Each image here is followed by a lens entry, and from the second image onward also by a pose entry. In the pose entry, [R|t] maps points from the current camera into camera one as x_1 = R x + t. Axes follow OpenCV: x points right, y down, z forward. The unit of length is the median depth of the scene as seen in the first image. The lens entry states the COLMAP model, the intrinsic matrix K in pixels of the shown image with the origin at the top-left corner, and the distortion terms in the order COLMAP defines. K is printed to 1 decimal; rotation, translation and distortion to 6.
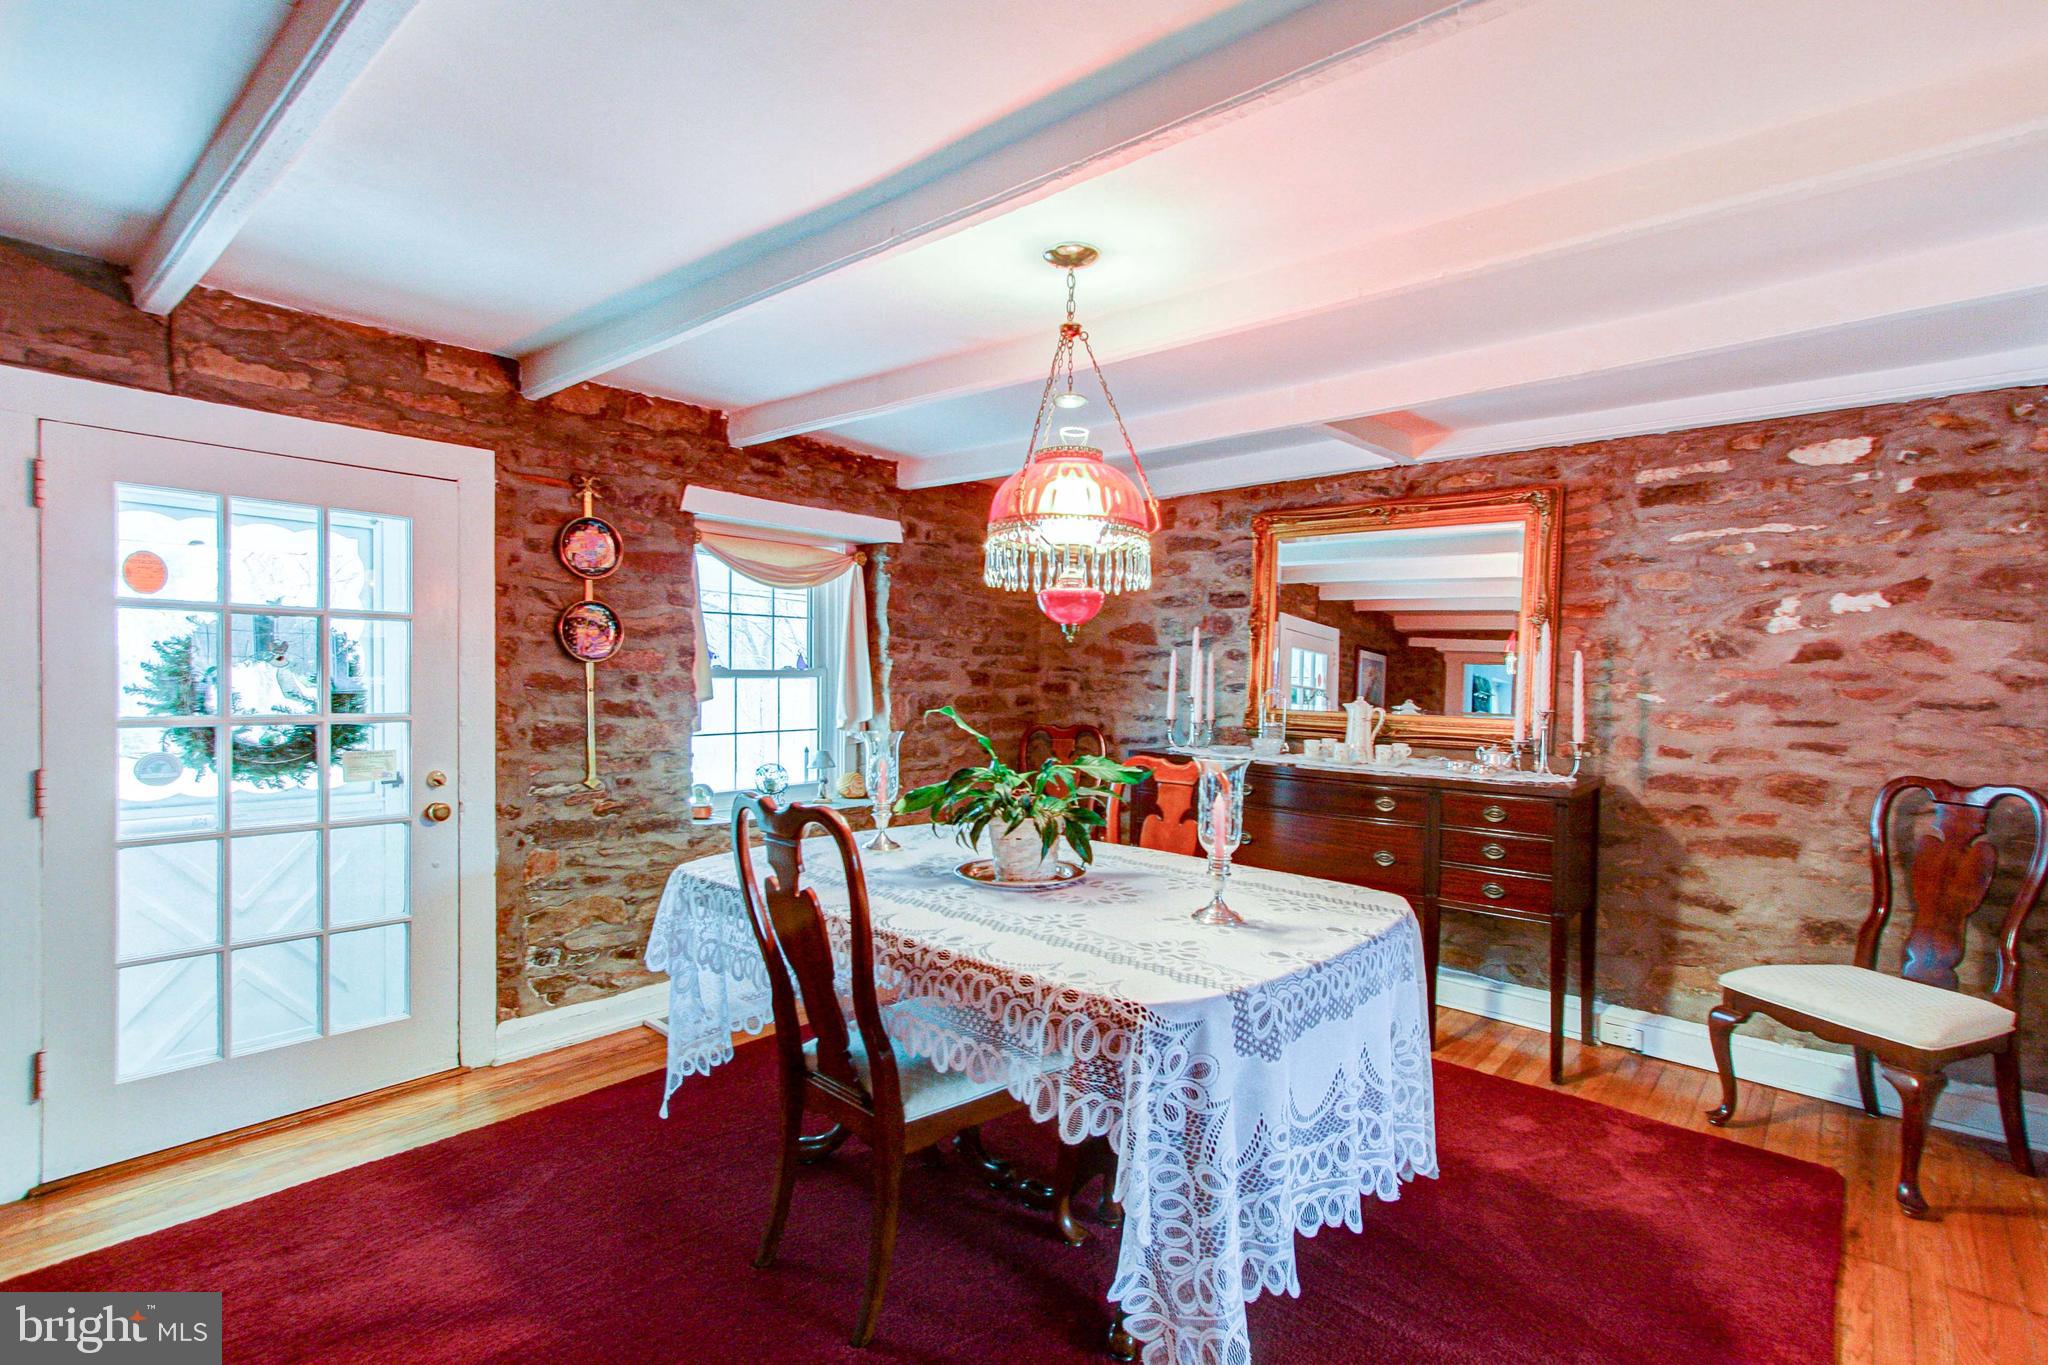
lens RADIAL K [[983.0, 0, 1026.0], [0, 983.0, 700.5], [0, 0, 1]] dist [-0.000165, 0.001379]
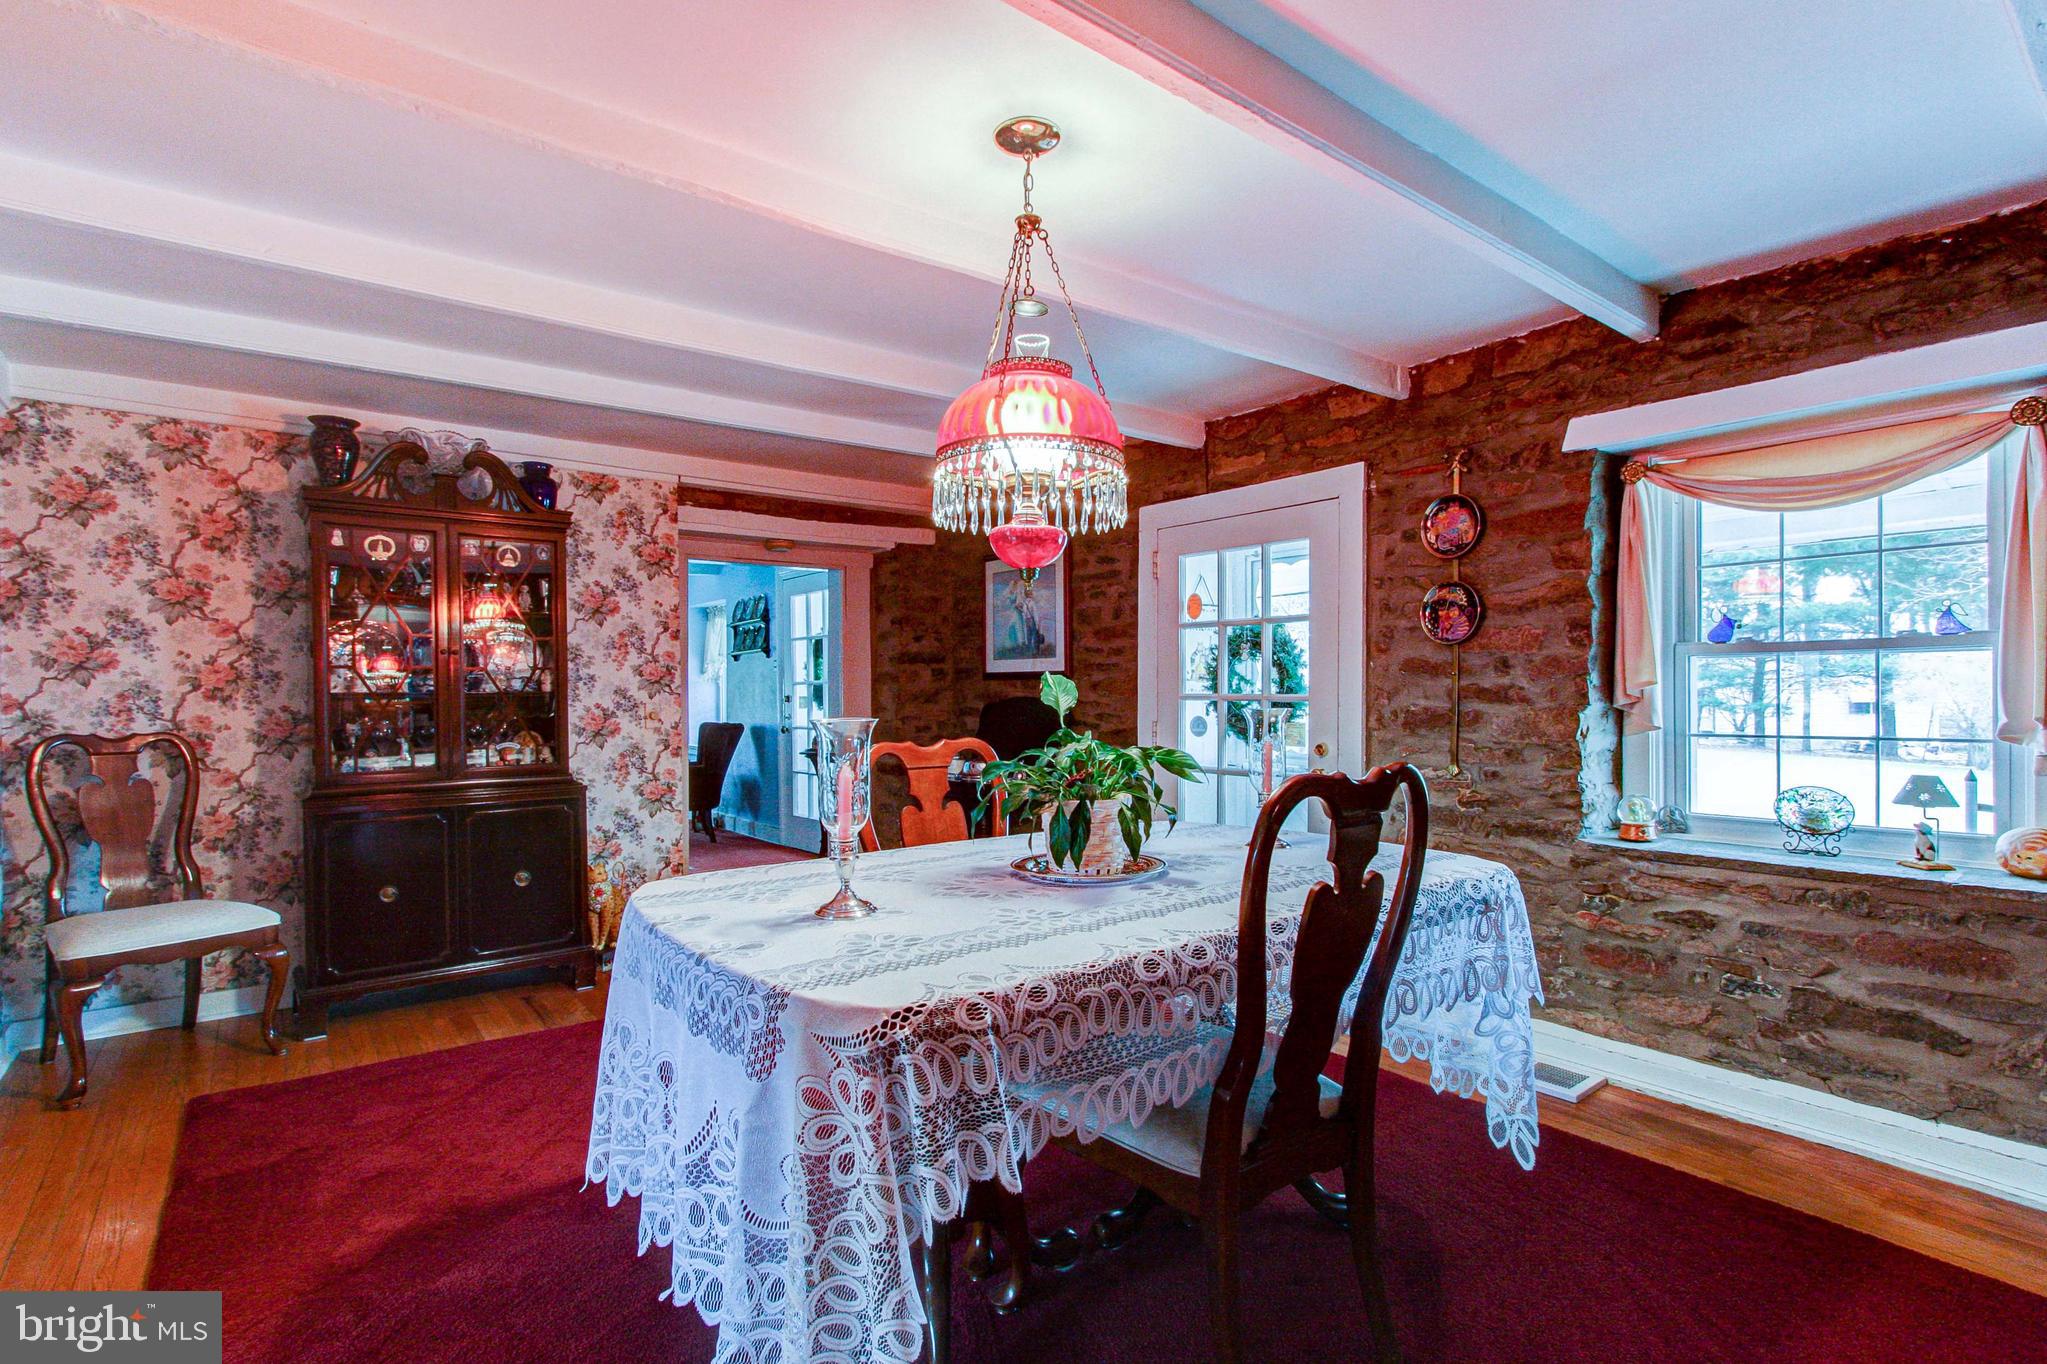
lens RADIAL K [[982.5, 0, 1025.5], [0, 982.5, 700.0], [0, 0, 1]] dist [-0.000165, 0.001379]
pose [[-0.196671, 0.005215, -0.980456, 0.566803], [-0.015325, 0.999847, 0.008393, 0.013078], [0.980350, 0.016676, -0.196561, 0.759135]]
